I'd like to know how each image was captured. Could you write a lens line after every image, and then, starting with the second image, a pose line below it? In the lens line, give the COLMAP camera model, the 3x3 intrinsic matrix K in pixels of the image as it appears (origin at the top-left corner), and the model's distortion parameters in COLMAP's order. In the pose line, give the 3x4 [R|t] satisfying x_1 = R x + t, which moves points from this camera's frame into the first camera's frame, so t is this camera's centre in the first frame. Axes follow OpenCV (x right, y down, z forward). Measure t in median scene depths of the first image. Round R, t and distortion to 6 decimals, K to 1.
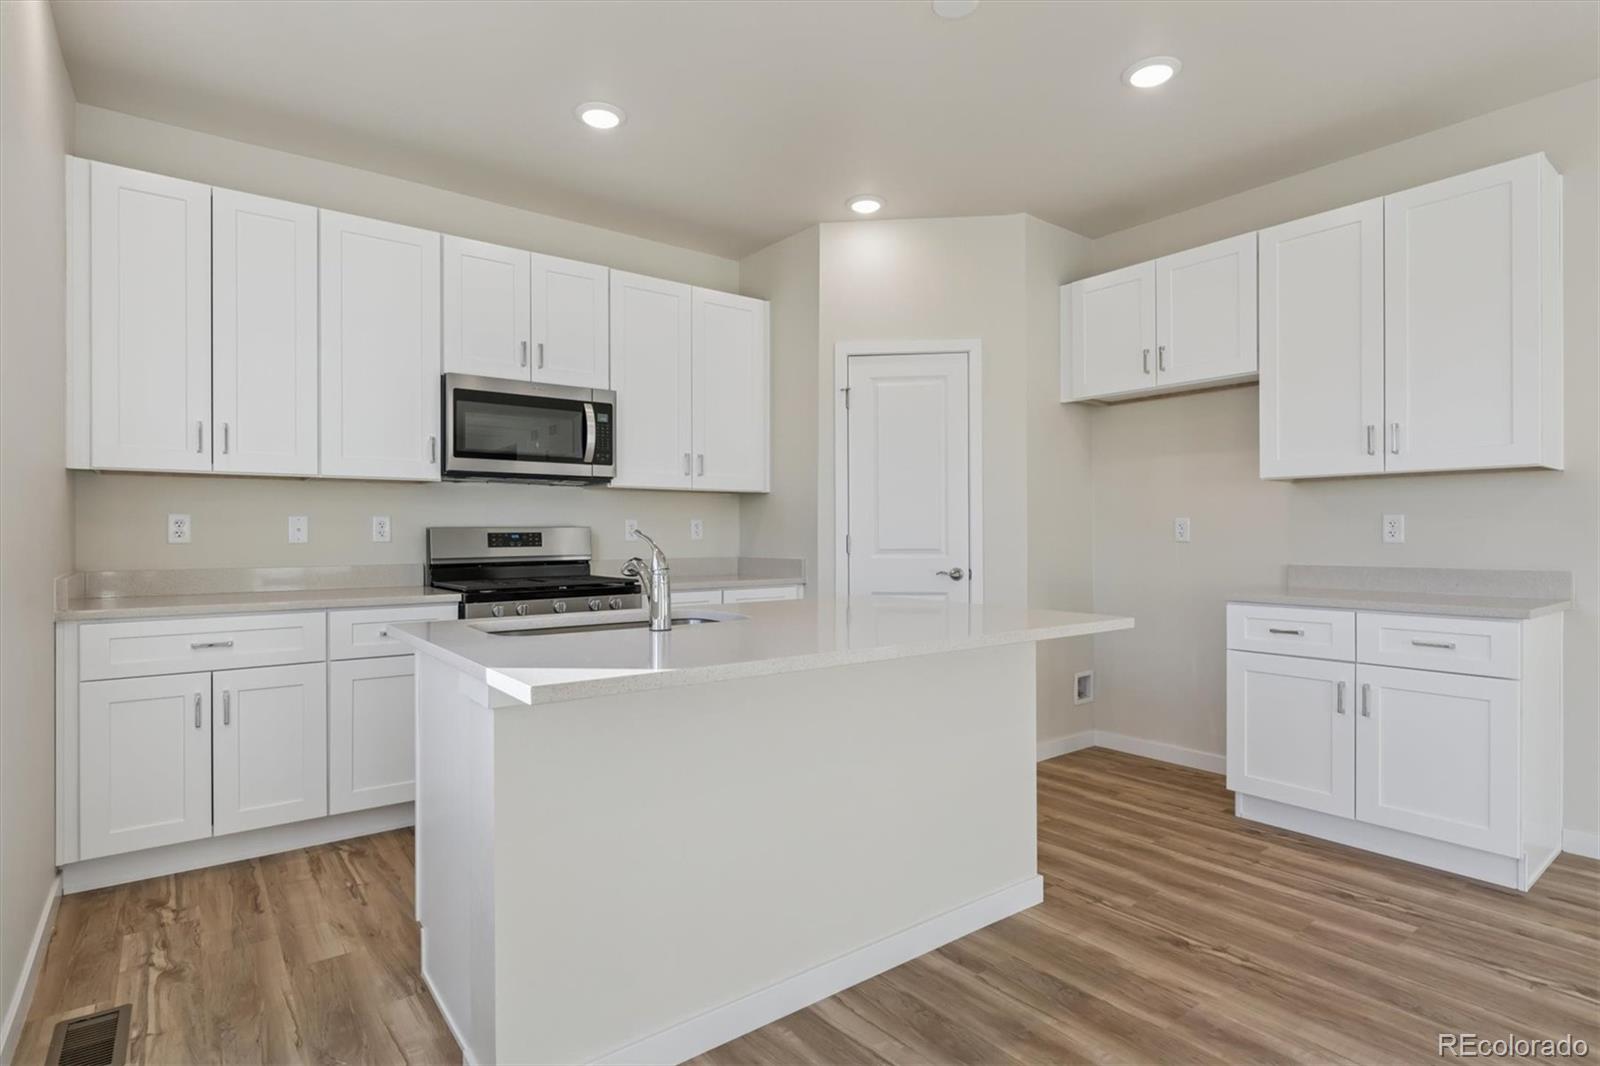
lens RADIAL K [[825.0, 0, 800.0], [0, 825.0, 533.0], [0, 0, 1]] dist [0.025005, -0.000036]
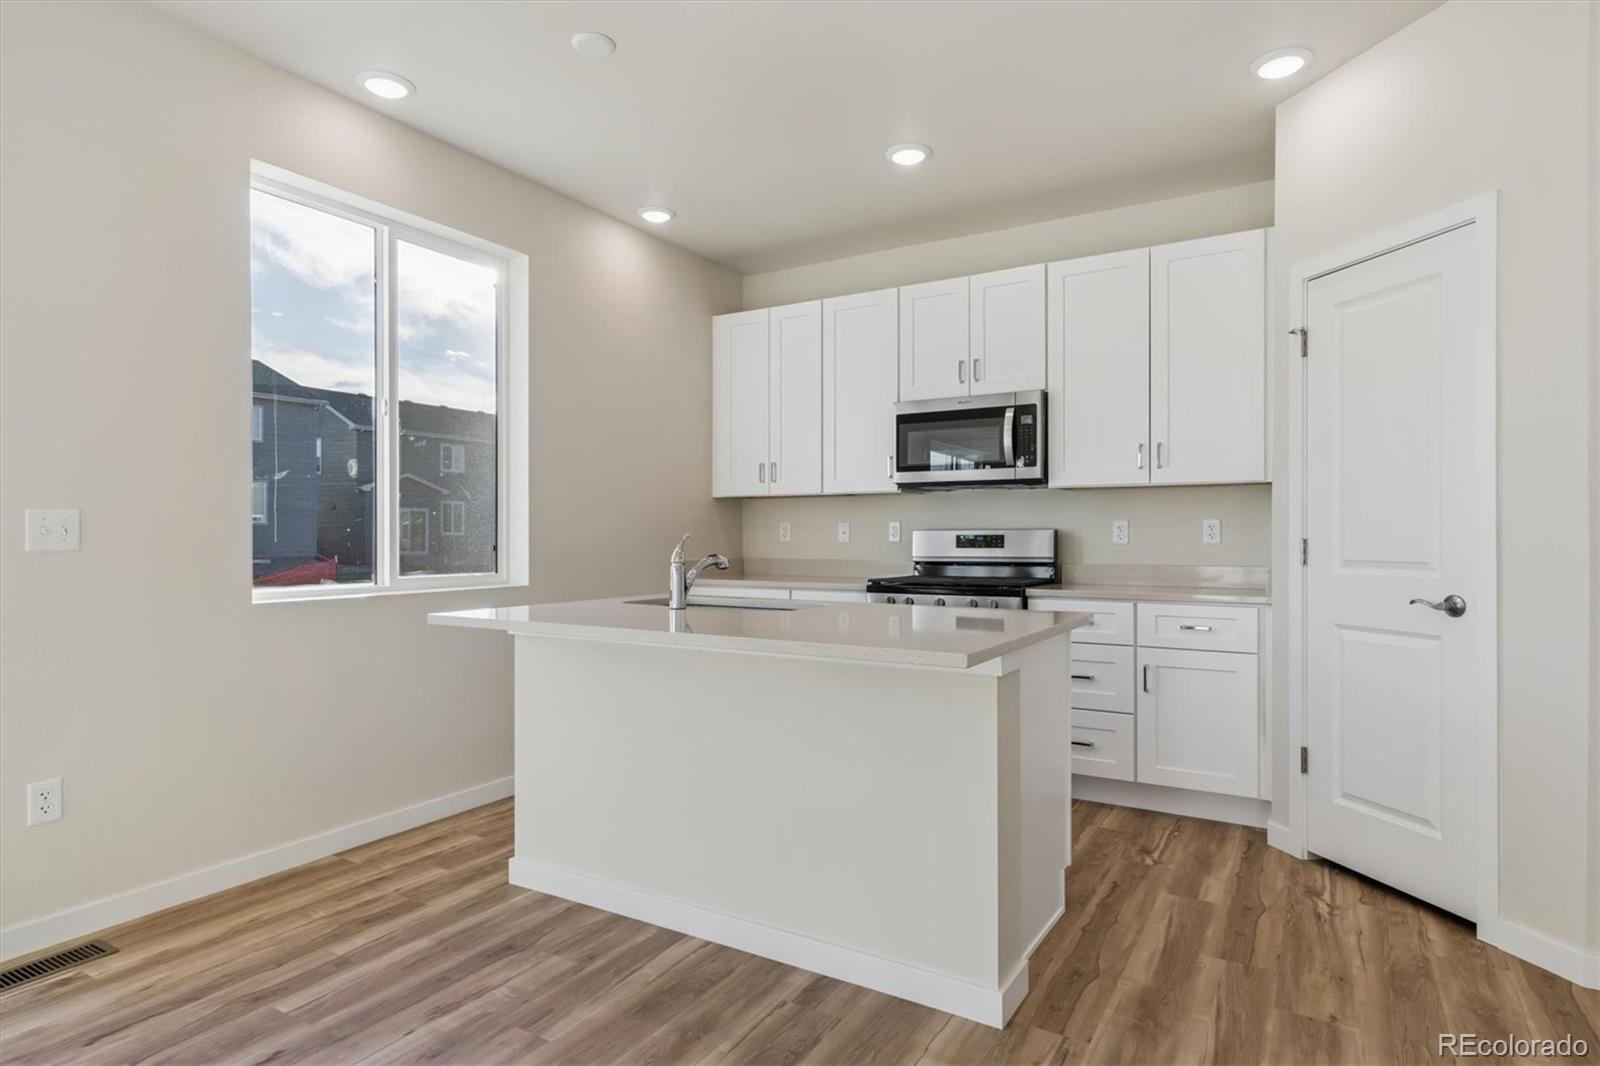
lens RADIAL K [[855.5, 0, 797.1], [0, 855.5, 545.2], [0, 0, 1]] dist [-0.001508, 0.000268]
pose [[0.370209, 0.009797, -0.928897, 0.632909], [-0.003774, 0.999952, 0.009043, 0.003825], [0.928941, 0.000158, 0.370228, 0.371950]]
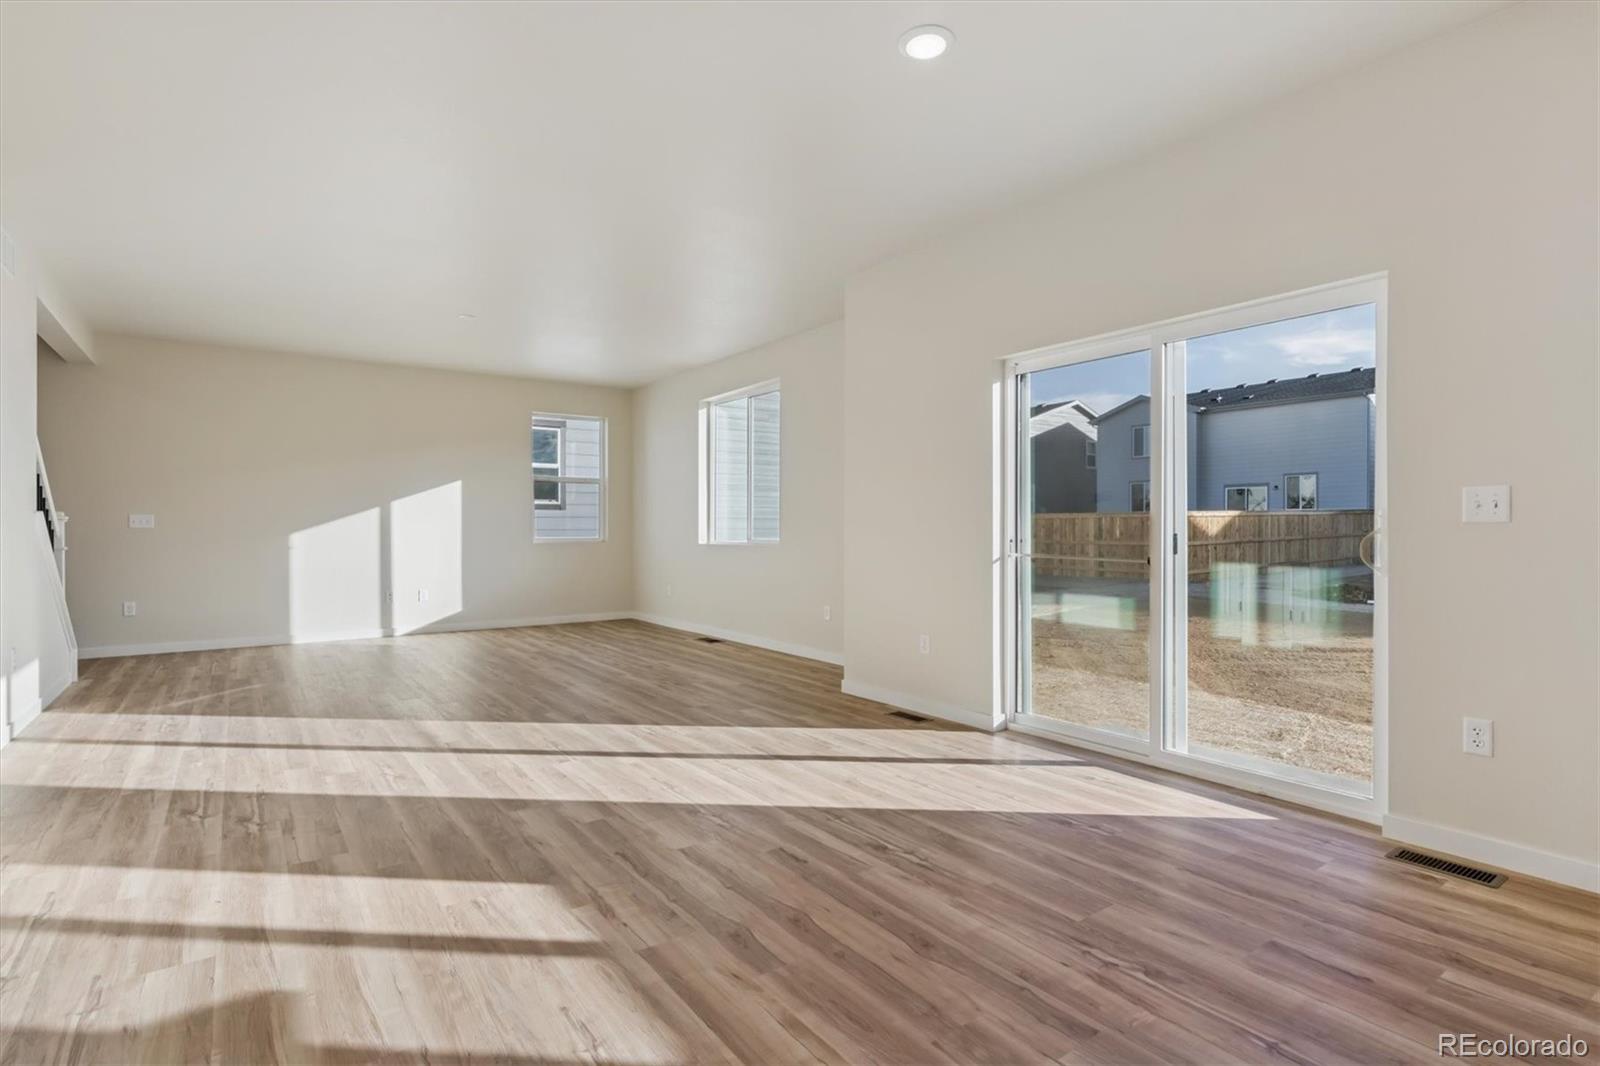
lens RADIAL K [[786.5, 0, 826.2], [0, 786.5, 533.4], [0, 0, 1]] dist [-0.013419, 0.000588]
pose [[-0.999886, 0.004239, 0.014487, 0.396454], [0.004348, 0.999963, 0.007489, 0.017534], [-0.014455, 0.007552, -0.999867, 0.769767]]
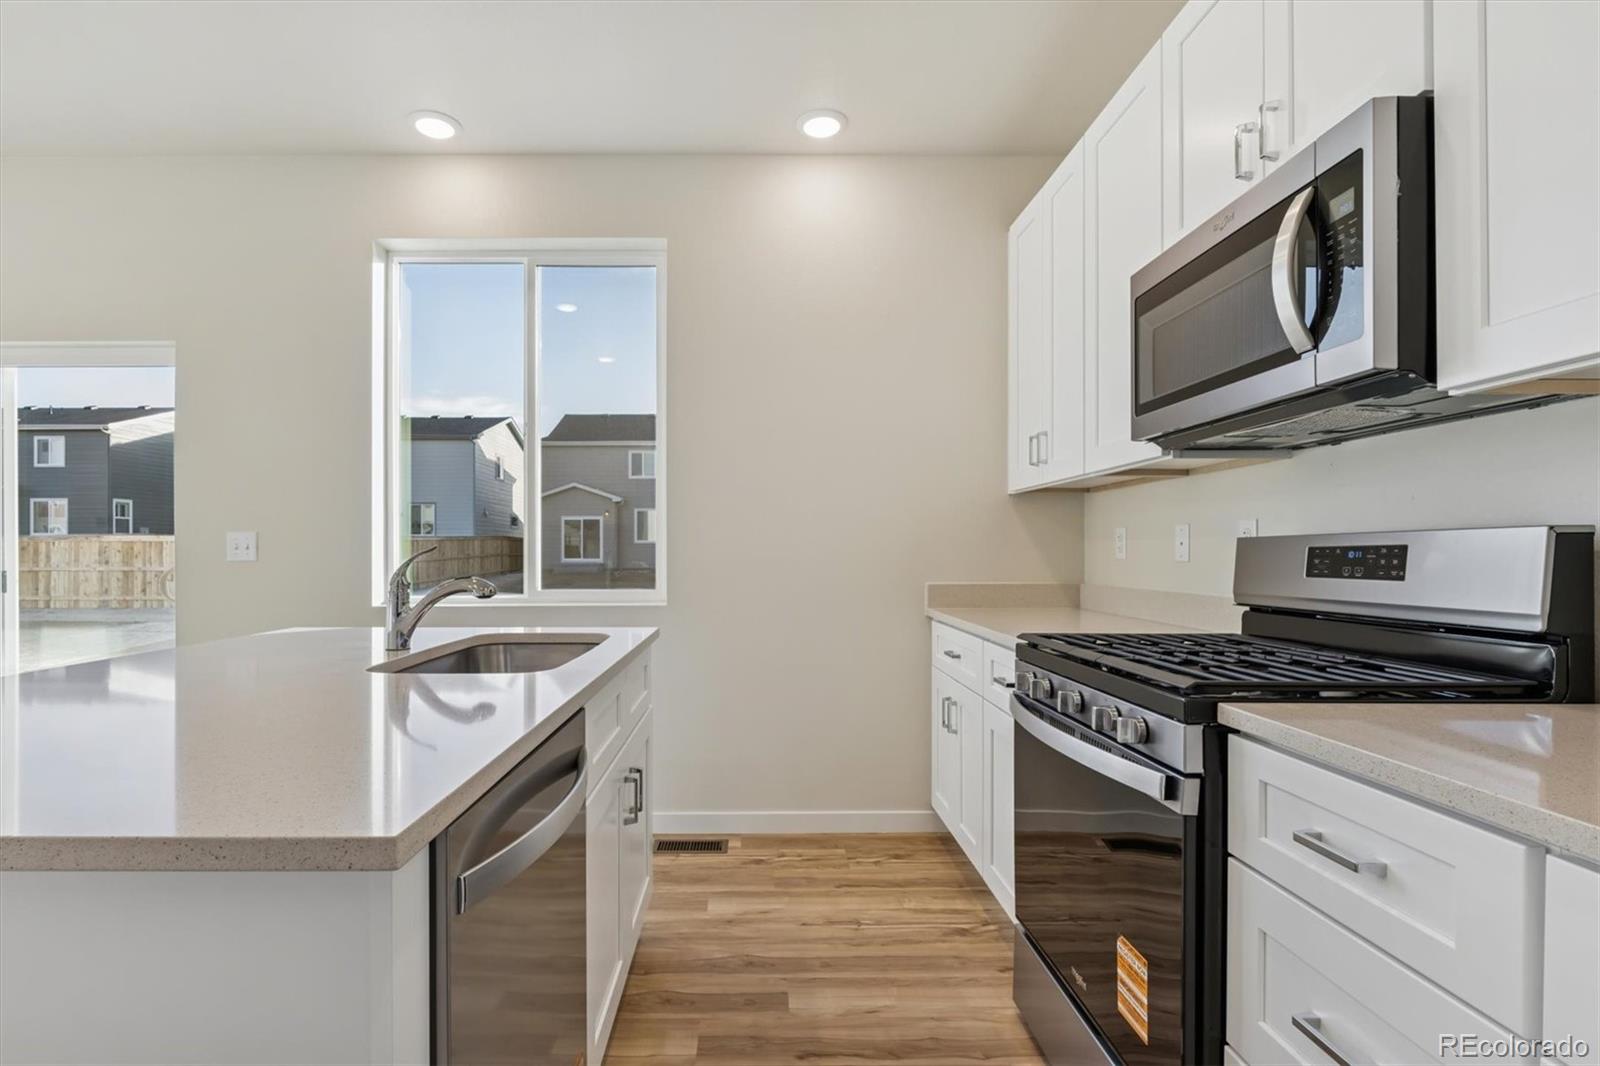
lens RADIAL K [[757.7, 0, 780.4], [0, 757.7, 553.0], [0, 0, 1]] dist [-0.001701, -0.000255]
pose [[-0.597373, 0.001826, -0.801962, 0.142821], [-0.001697, 0.999992, 0.003541, 0.002695], [0.801962, 0.003476, -0.597365, 1.029919]]
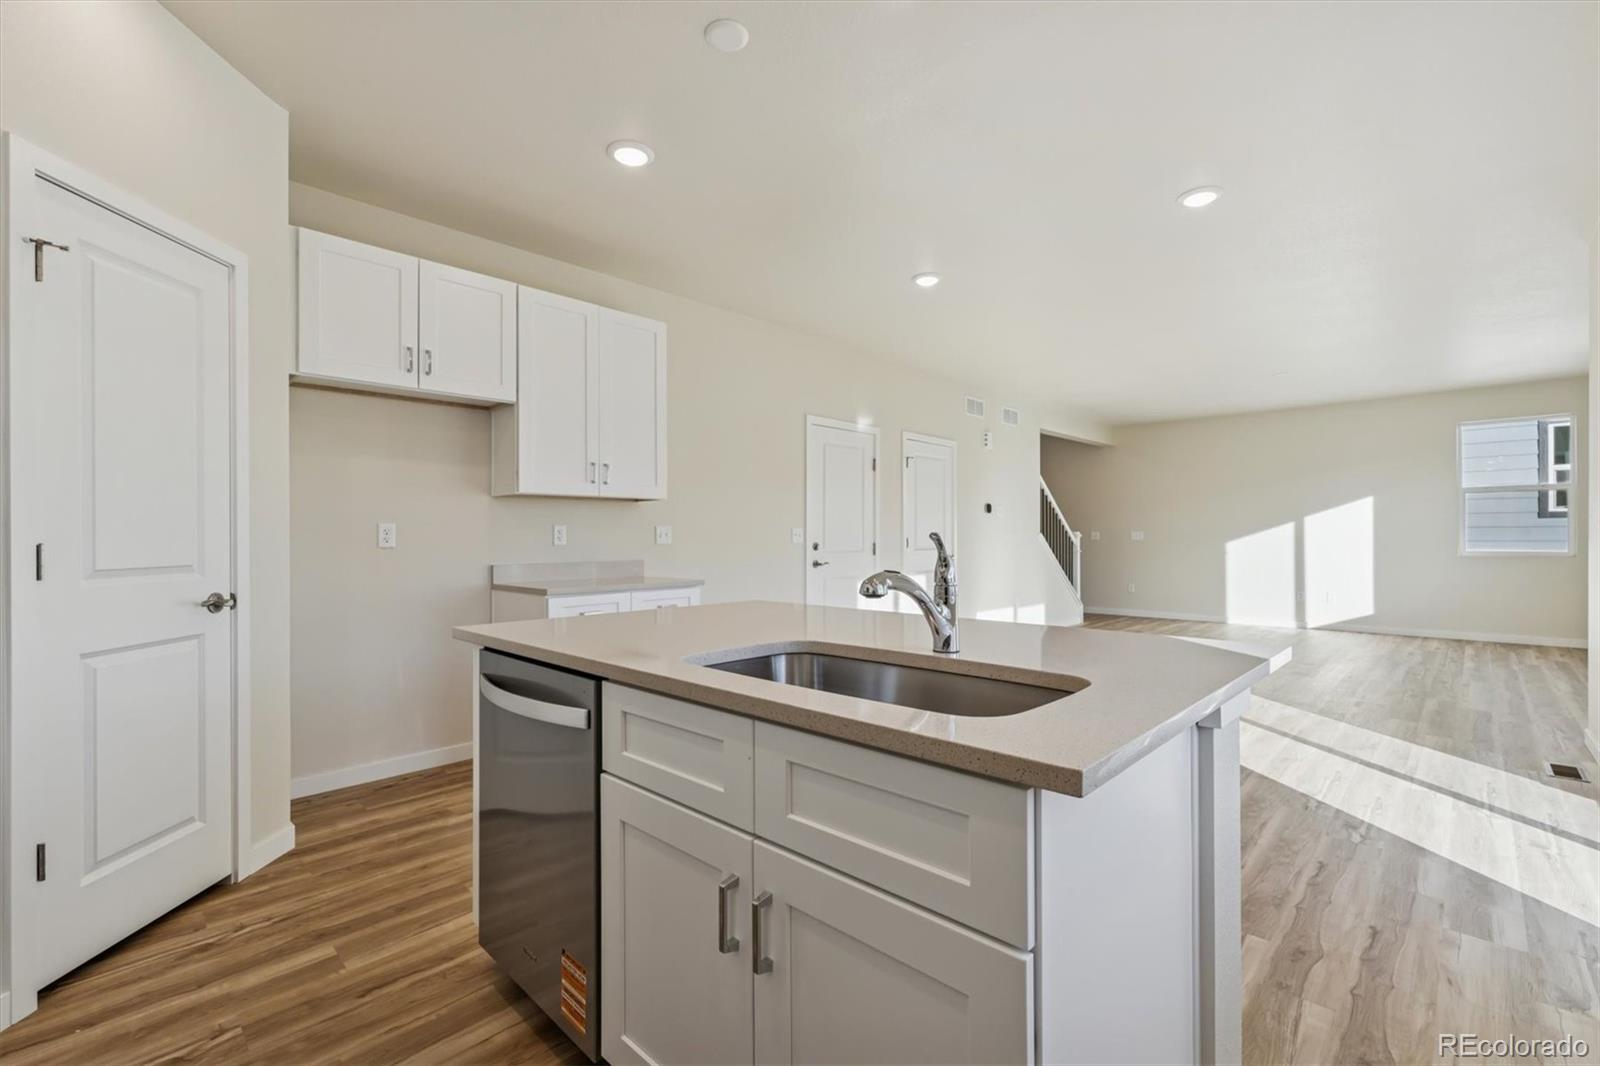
lens RADIAL K [[717.5, 0, 800.0], [0, 717.5, 533.0], [0, 0, 1]] dist [0.013556, 0.000216]
pose [[-0.159875, 0.008872, 0.987097, -0.477548], [0.004734, 0.999955, -0.008221, 0.002887], [-0.987126, 0.003359, -0.159910, 0.695254]]
